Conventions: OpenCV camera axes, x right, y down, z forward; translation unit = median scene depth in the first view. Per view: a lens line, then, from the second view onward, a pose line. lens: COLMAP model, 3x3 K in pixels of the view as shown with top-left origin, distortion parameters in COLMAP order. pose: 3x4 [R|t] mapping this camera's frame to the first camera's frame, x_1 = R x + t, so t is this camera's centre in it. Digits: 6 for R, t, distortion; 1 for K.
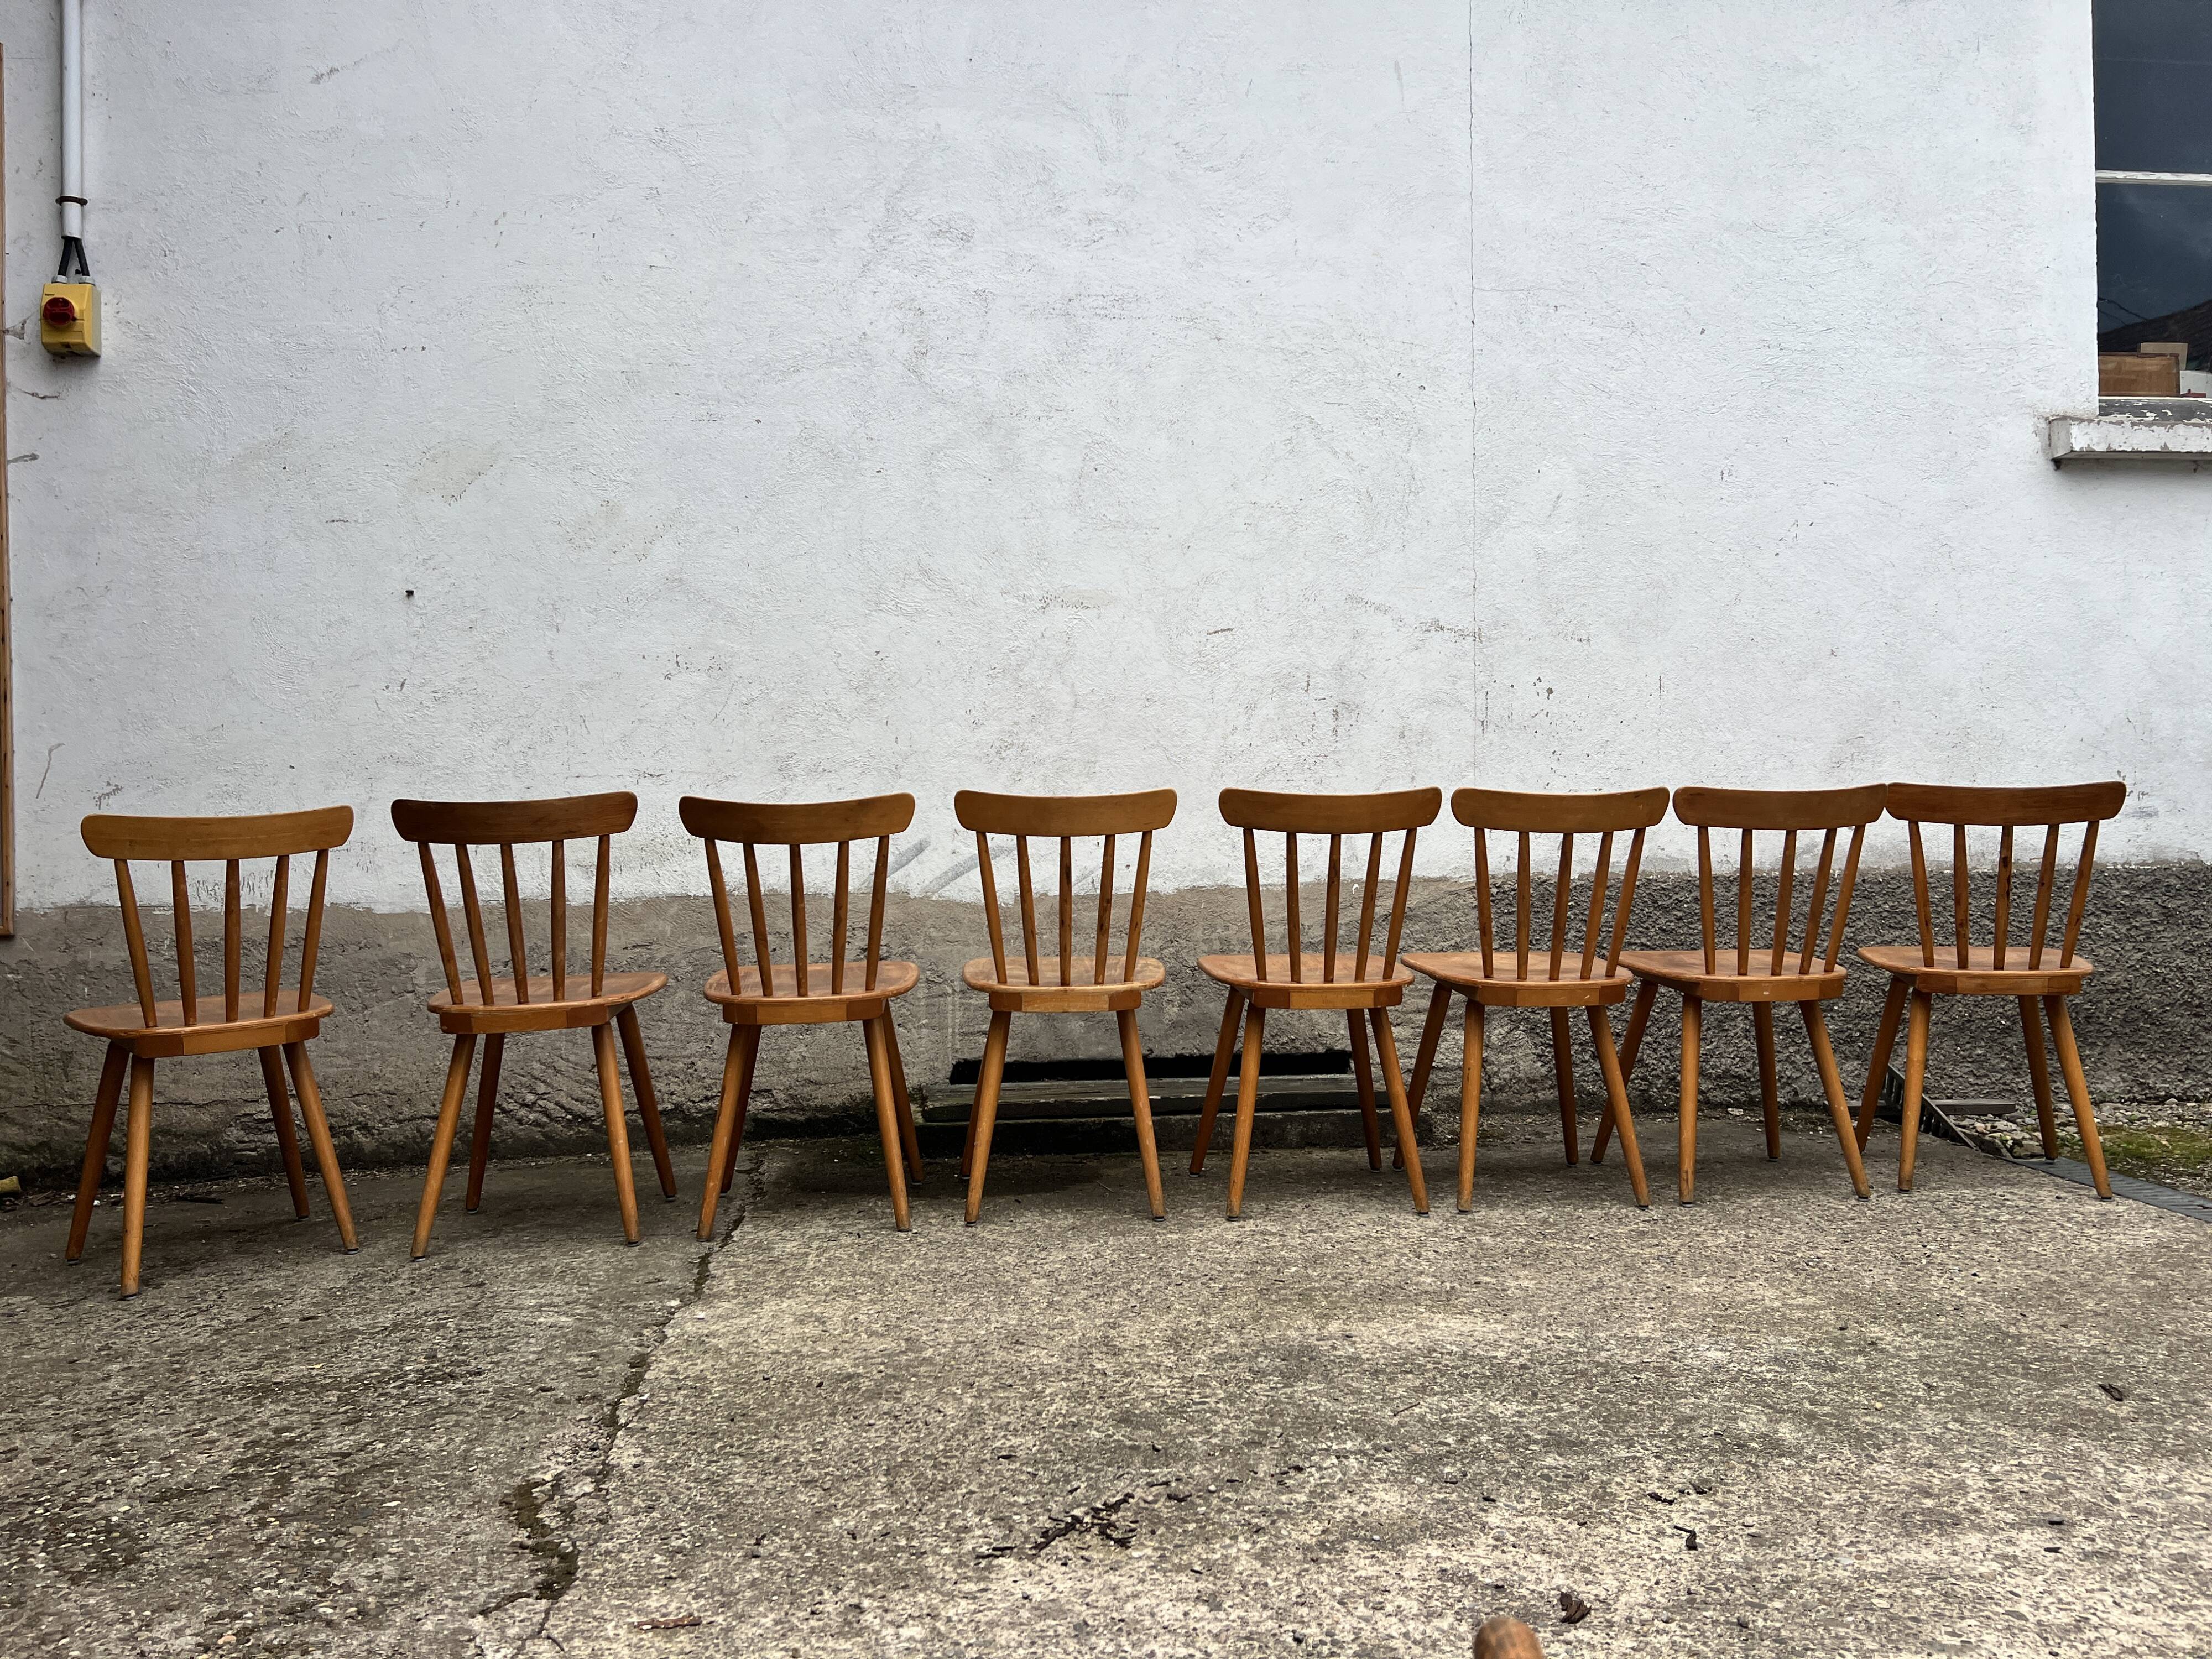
lens RADIAL K [[1669.0, 0, 1100.5], [0, 1669.0, 831.1], [0, 0, 1]] dist [0.051676, -0.059463]
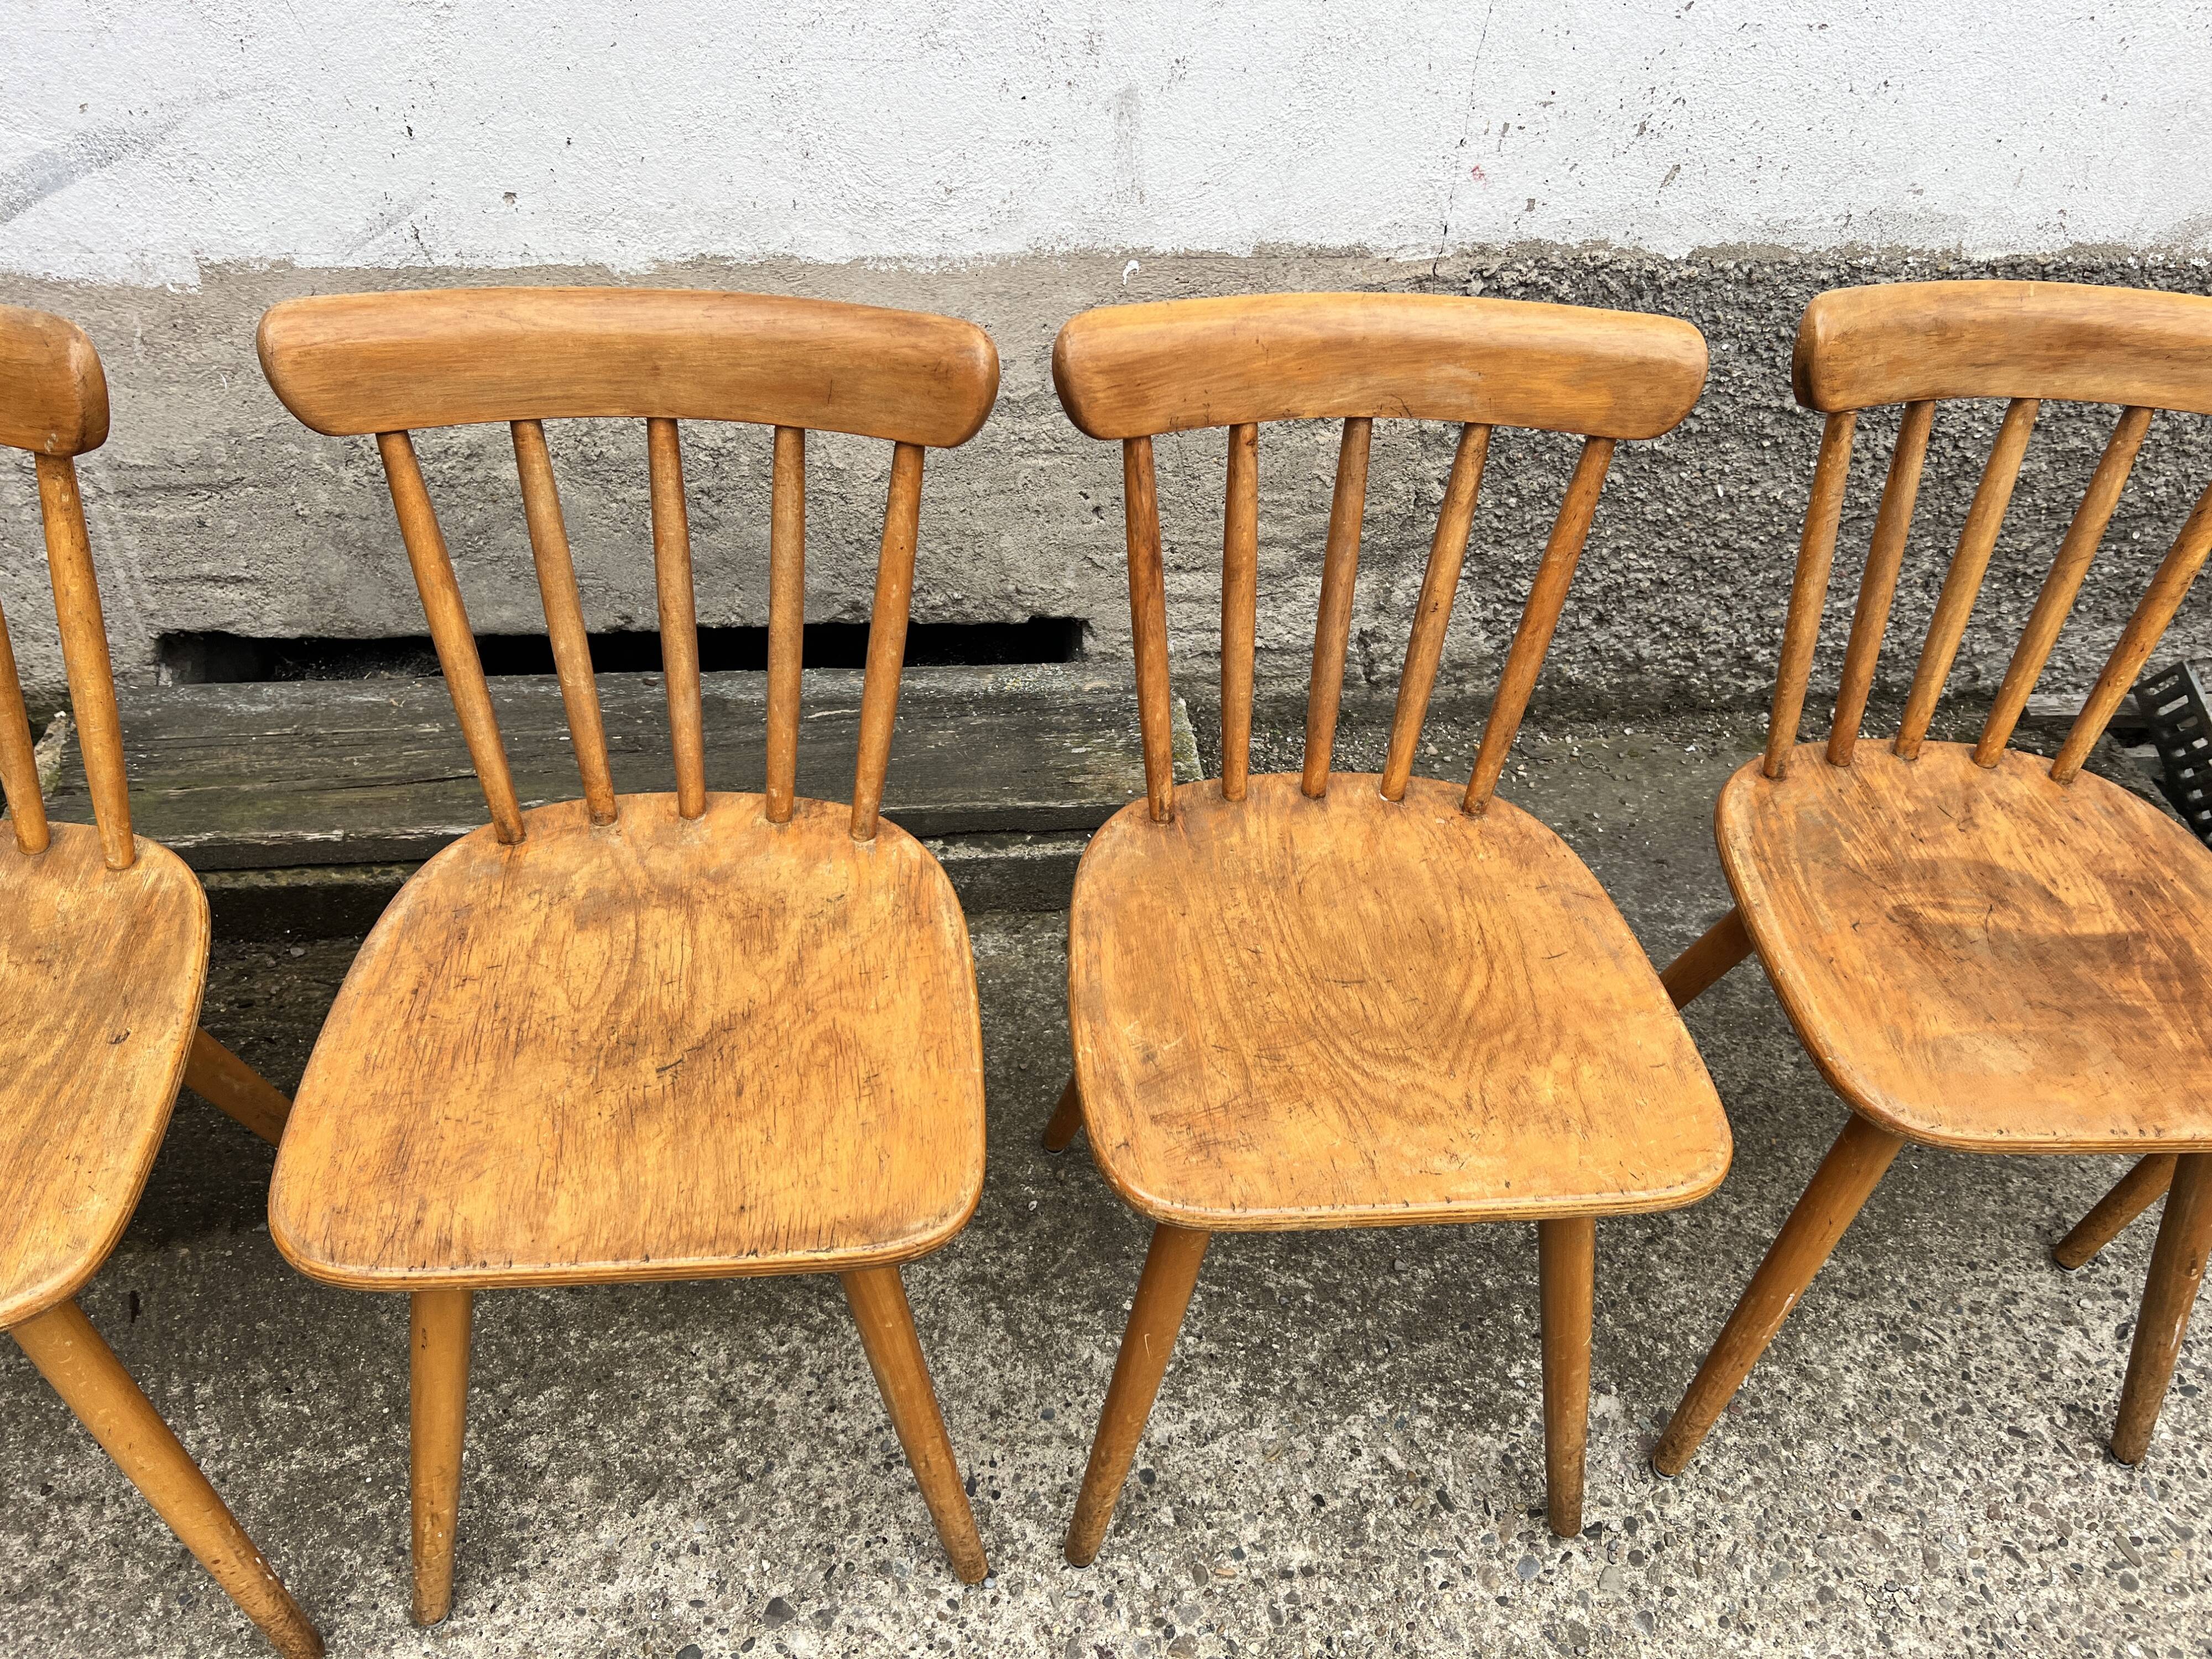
lens RADIAL K [[1669.0, 0, 1097.4], [0, 1669.0, 814.4], [0, 0, 1]] dist [0.051676, -0.059463]
pose [[0.996991, 0.048364, 0.060579, 0.133463], [-0.076627, 0.732986, 0.675914, -0.144337], [-0.011714, -0.678522, 0.734487, 0.652699]]
